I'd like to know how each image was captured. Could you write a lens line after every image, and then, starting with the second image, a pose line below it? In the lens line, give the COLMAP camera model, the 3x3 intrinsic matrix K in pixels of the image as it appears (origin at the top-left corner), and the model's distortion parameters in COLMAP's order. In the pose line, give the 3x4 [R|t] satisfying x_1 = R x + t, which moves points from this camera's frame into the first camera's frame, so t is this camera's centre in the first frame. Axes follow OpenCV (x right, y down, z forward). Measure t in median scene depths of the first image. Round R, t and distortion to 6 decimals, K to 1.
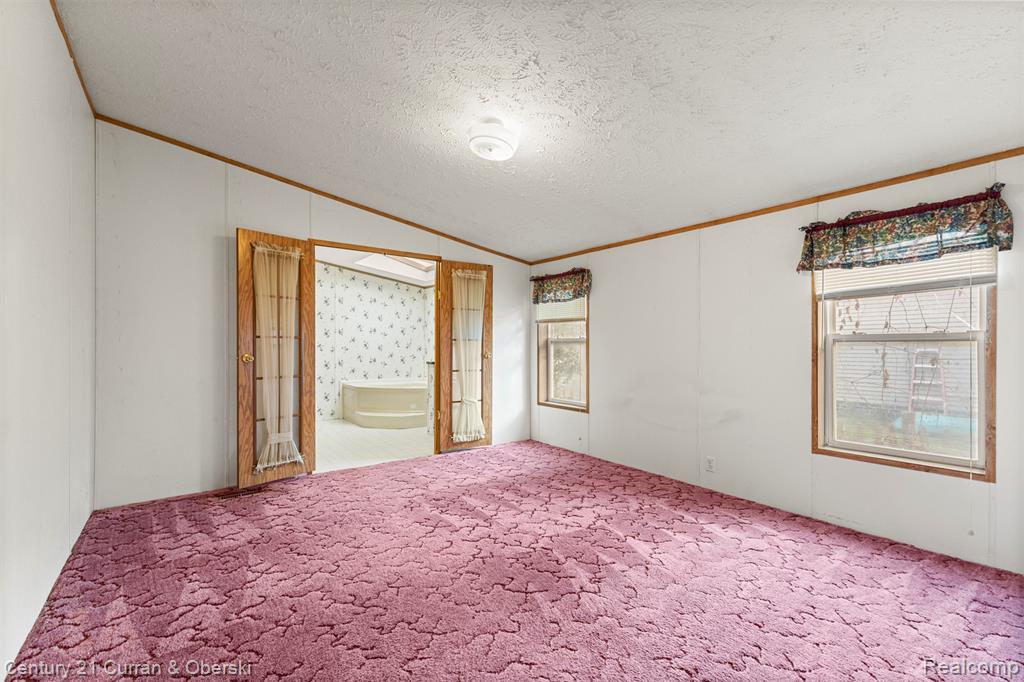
lens RADIAL K [[450.8, 0, 513.7], [0, 450.8, 345.5], [0, 0, 1]] dist [0.009045, -0.000272]
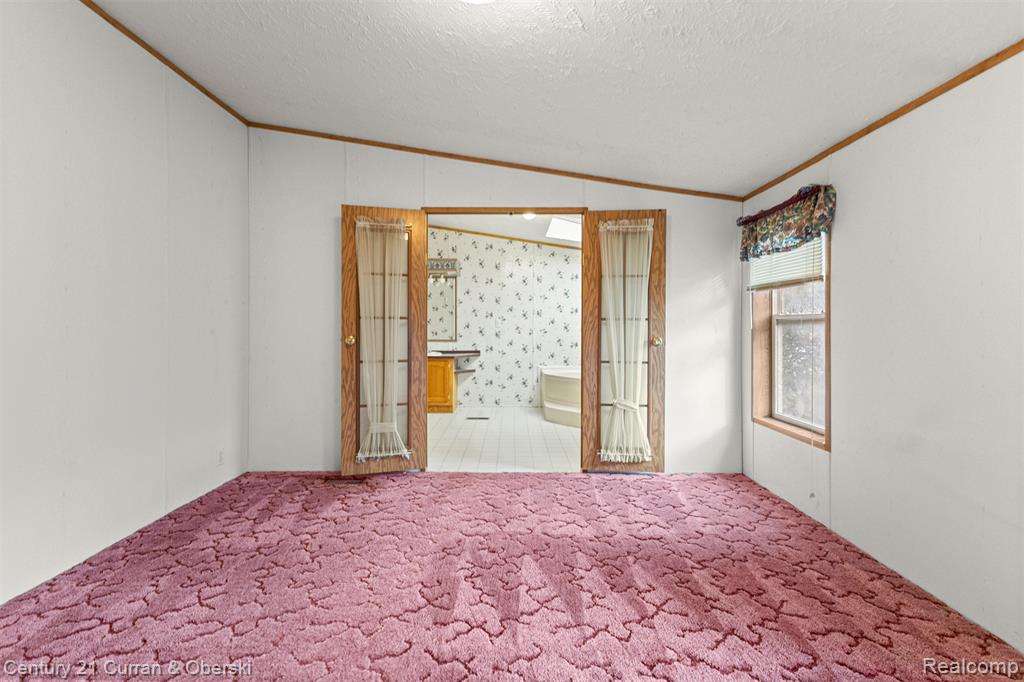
lens RADIAL K [[450.8, 0, 508.7], [0, 450.8, 331.1], [0, 0, 1]] dist [0.009045, -0.000272]
pose [[0.792997, 0.003204, -0.609217, 0.198101], [-0.000646, 0.999990, 0.004417, 0.003397], [0.609225, -0.003109, 0.792991, 0.347586]]
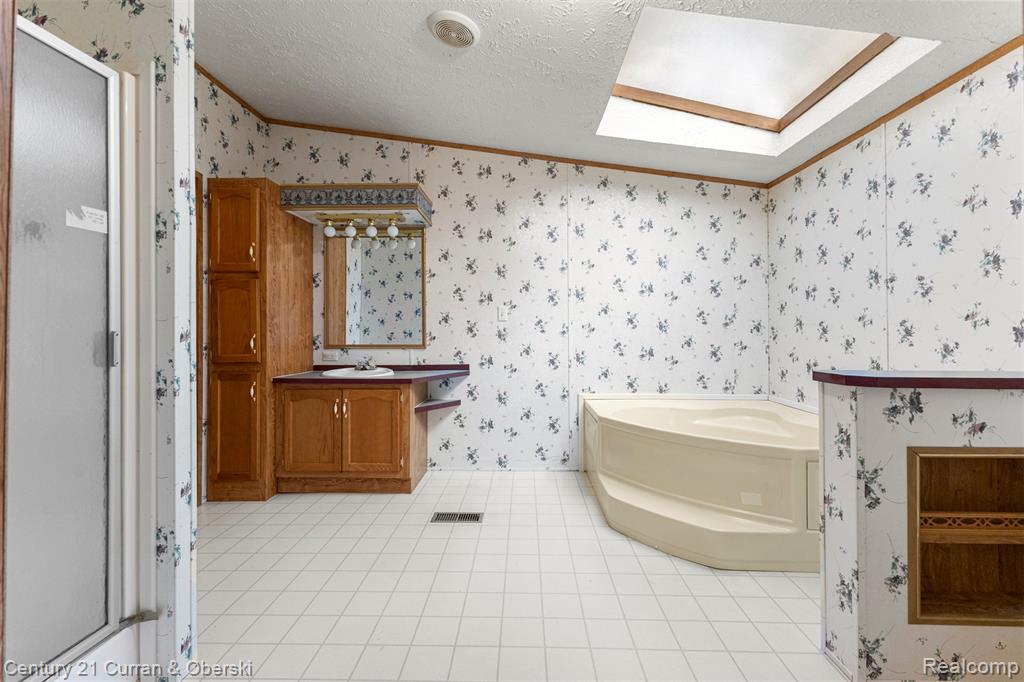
lens RADIAL K [[443.4, 0, 507.2], [0, 443.4, 323.1], [0, 0, 1]] dist [-0.000693, 0.000005]
pose [[0.776250, -0.011521, -0.630320, -0.213300], [0.006414, 0.999926, -0.010377, 0.009020], [0.630393, 0.004012, 0.776266, 0.874224]]
